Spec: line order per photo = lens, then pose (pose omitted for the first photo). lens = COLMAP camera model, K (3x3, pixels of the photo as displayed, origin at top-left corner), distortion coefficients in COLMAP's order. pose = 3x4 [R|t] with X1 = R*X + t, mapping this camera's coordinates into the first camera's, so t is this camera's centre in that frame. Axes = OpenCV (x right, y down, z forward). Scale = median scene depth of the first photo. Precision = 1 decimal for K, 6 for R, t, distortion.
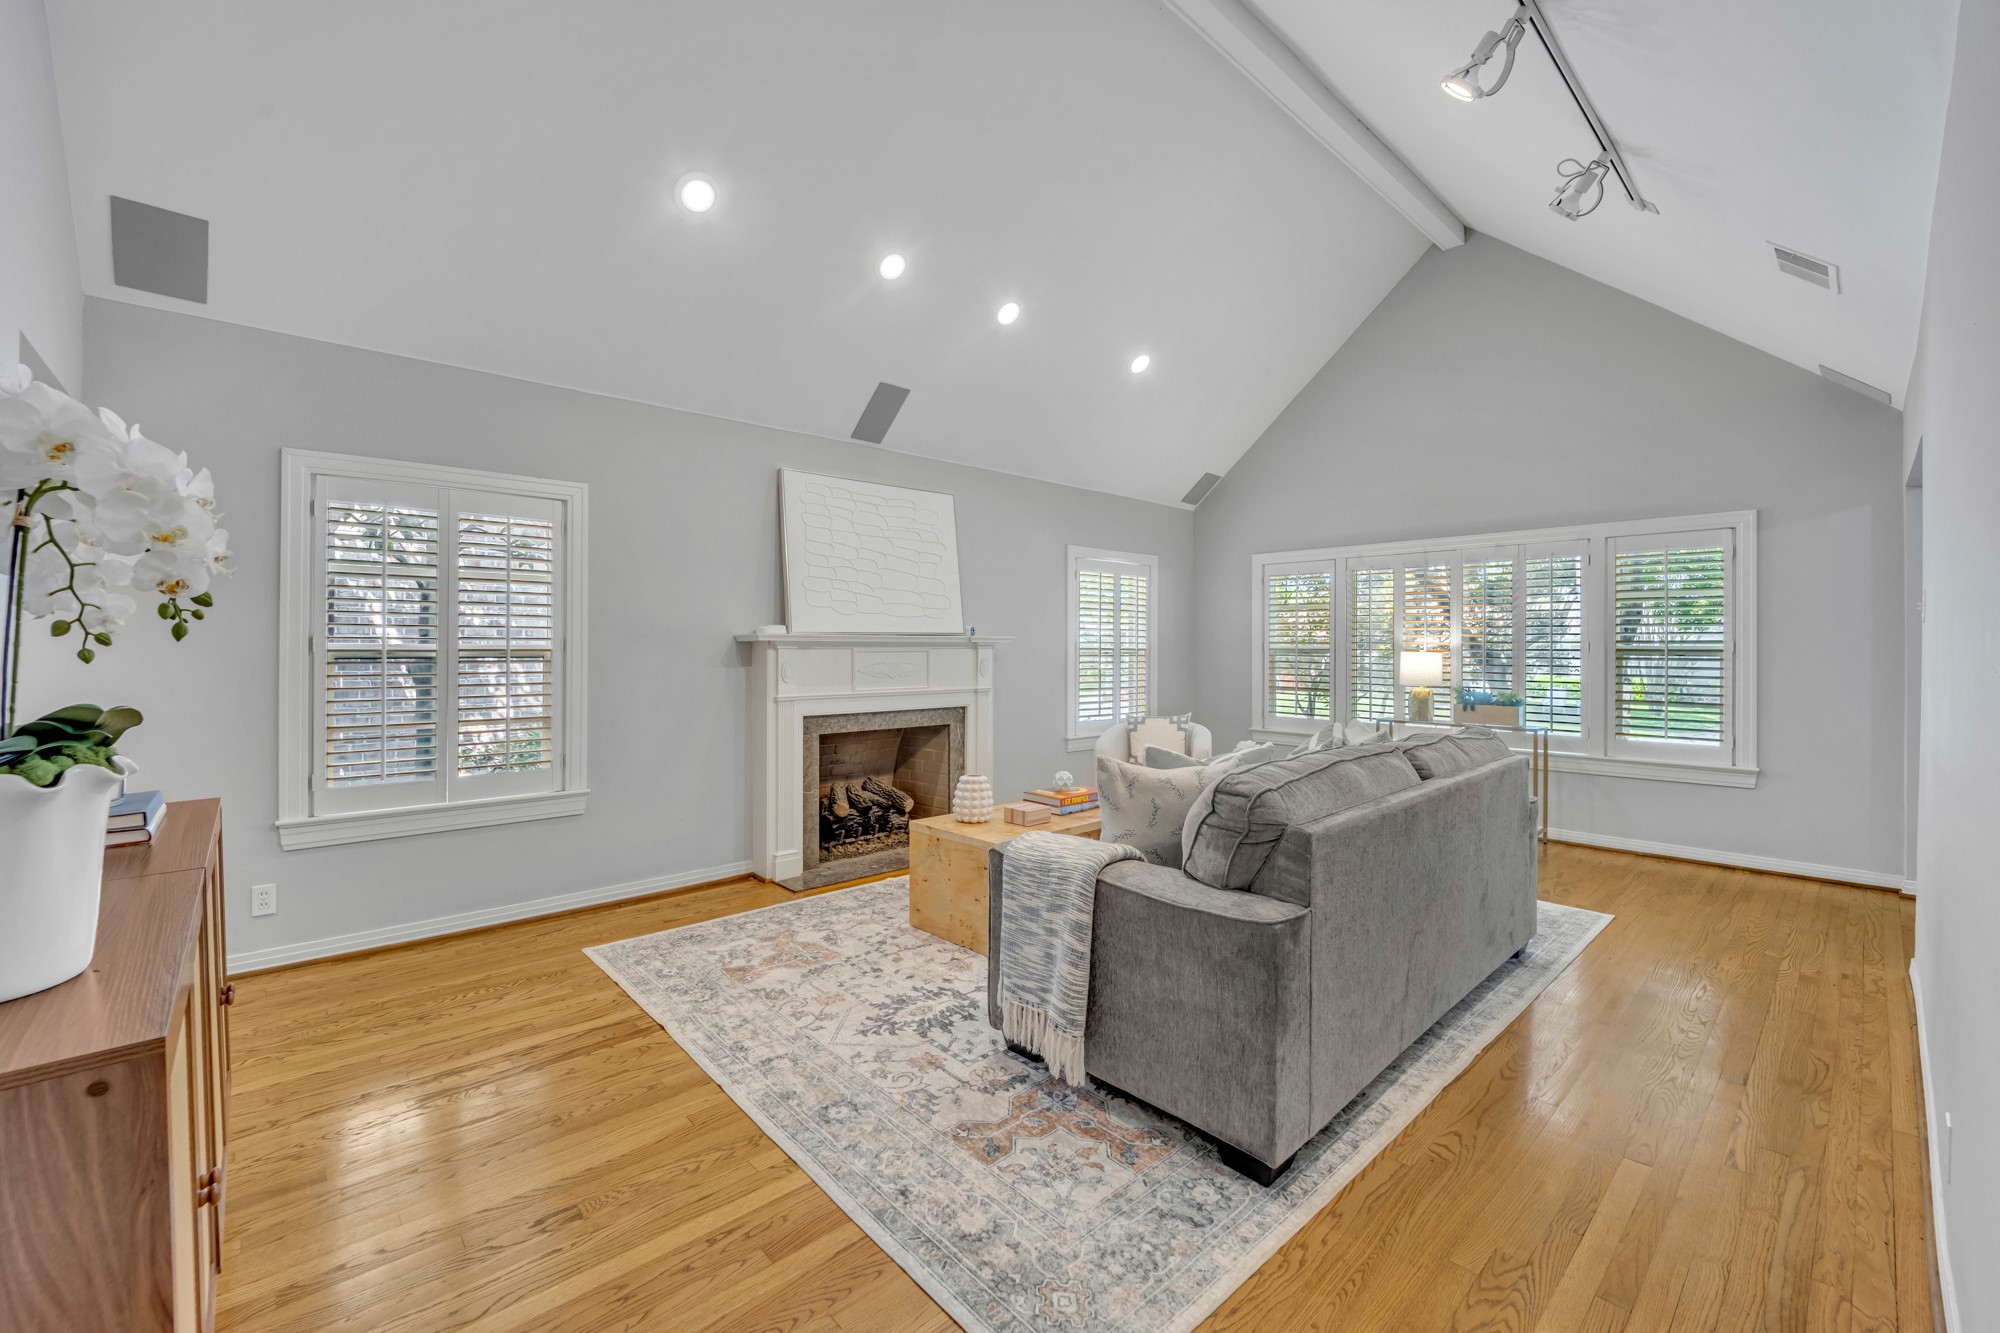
lens RADIAL K [[821.5, 0, 992.8], [0, 821.5, 651.6], [0, 0, 1]] dist [-0.010389, -0.002368]
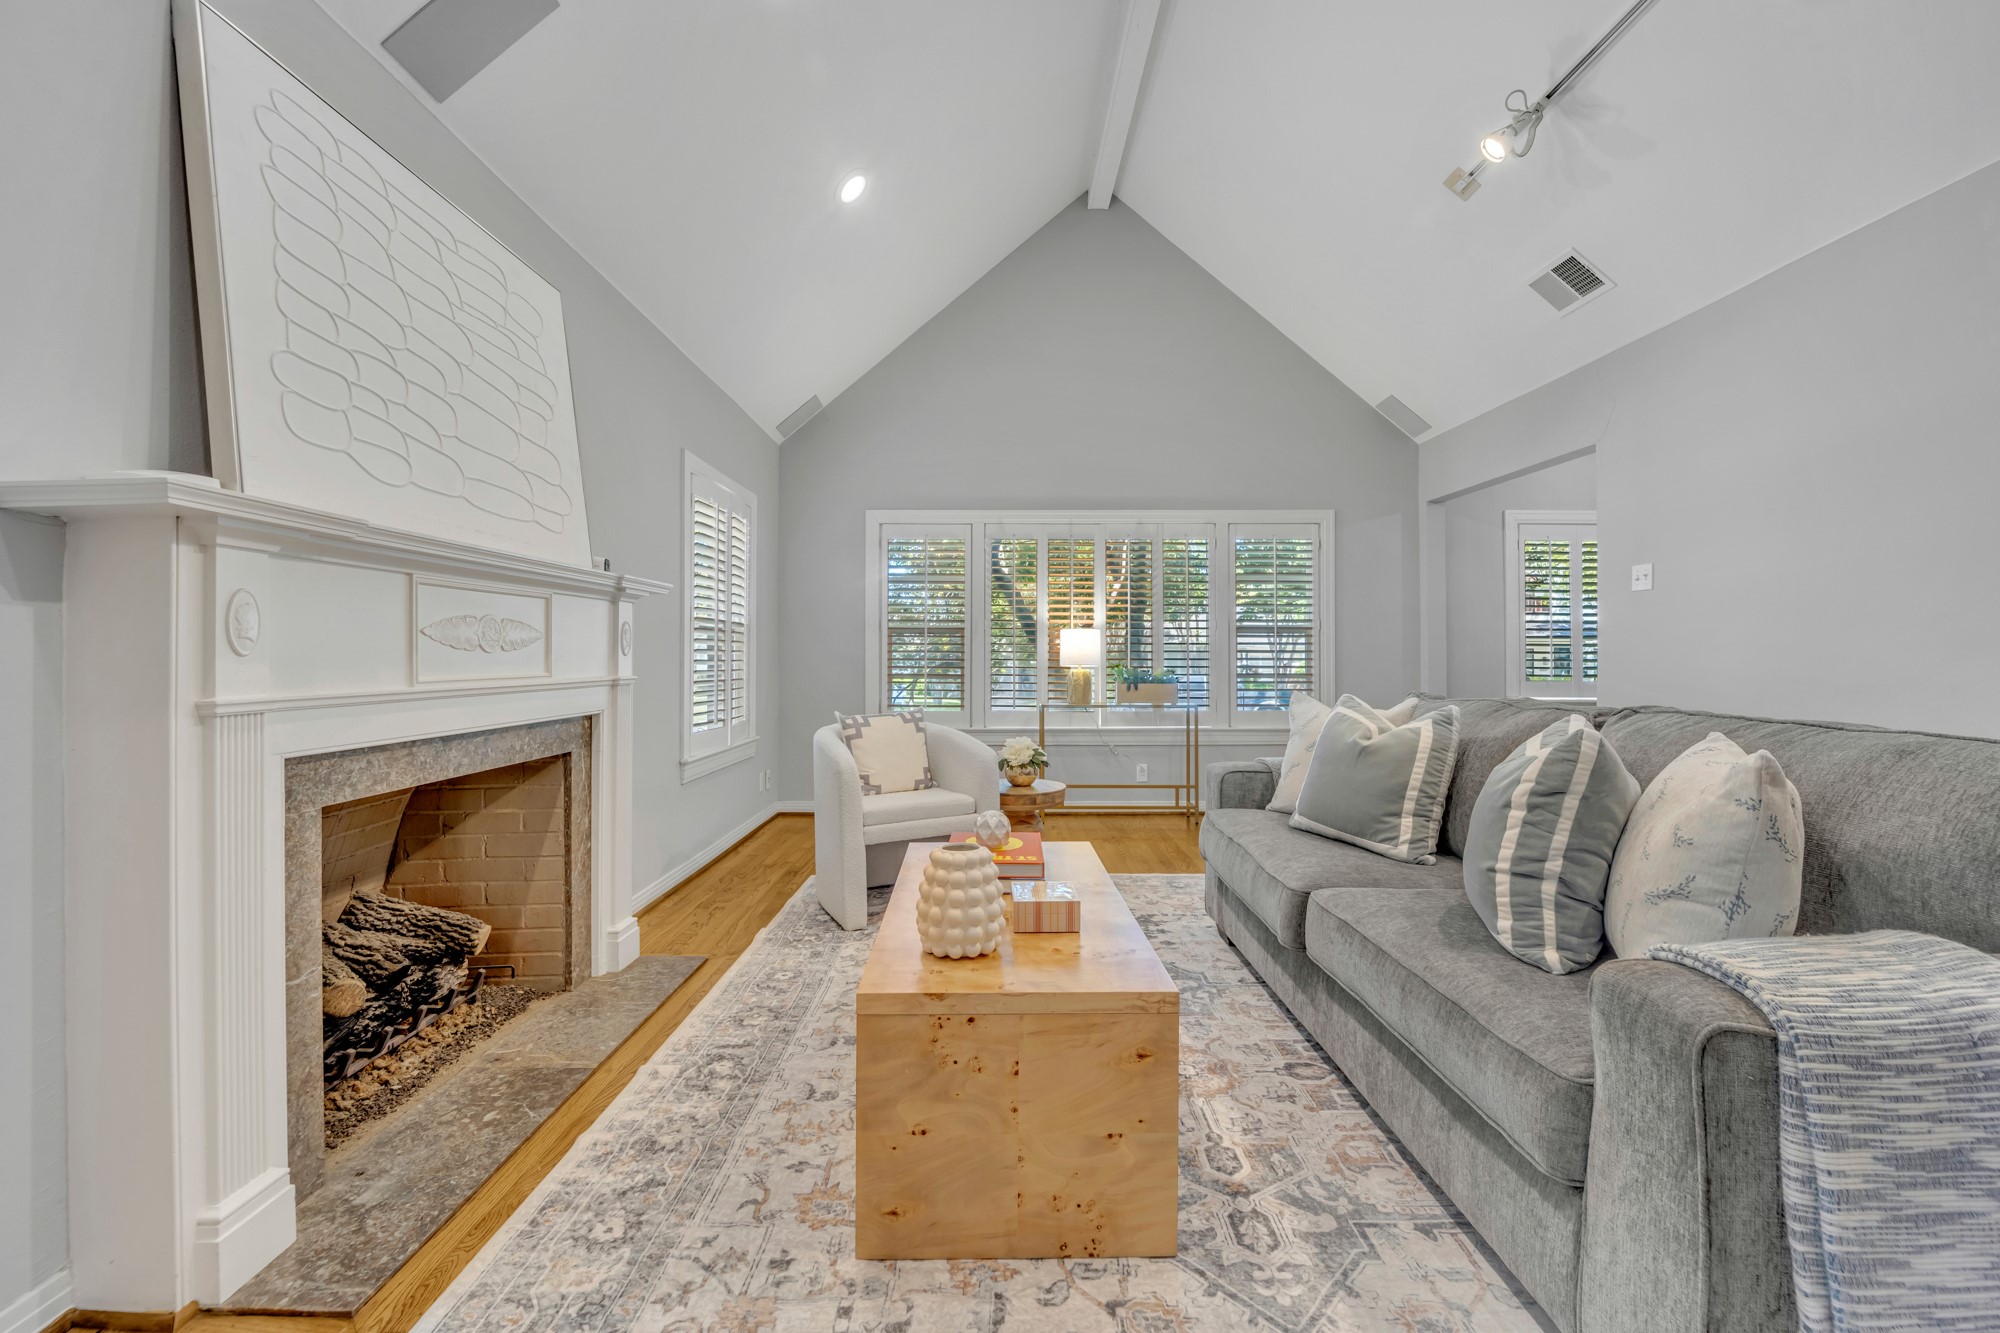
lens RADIAL K [[821.5, 0, 1000.7], [0, 821.5, 649.9], [0, 0, 1]] dist [-0.010389, -0.002368]
pose [[0.673389, 0.002742, 0.739284, -0.263116], [0.006057, 0.999939, -0.009226, 0.036638], [-0.739264, 0.010691, 0.673331, 0.526896]]
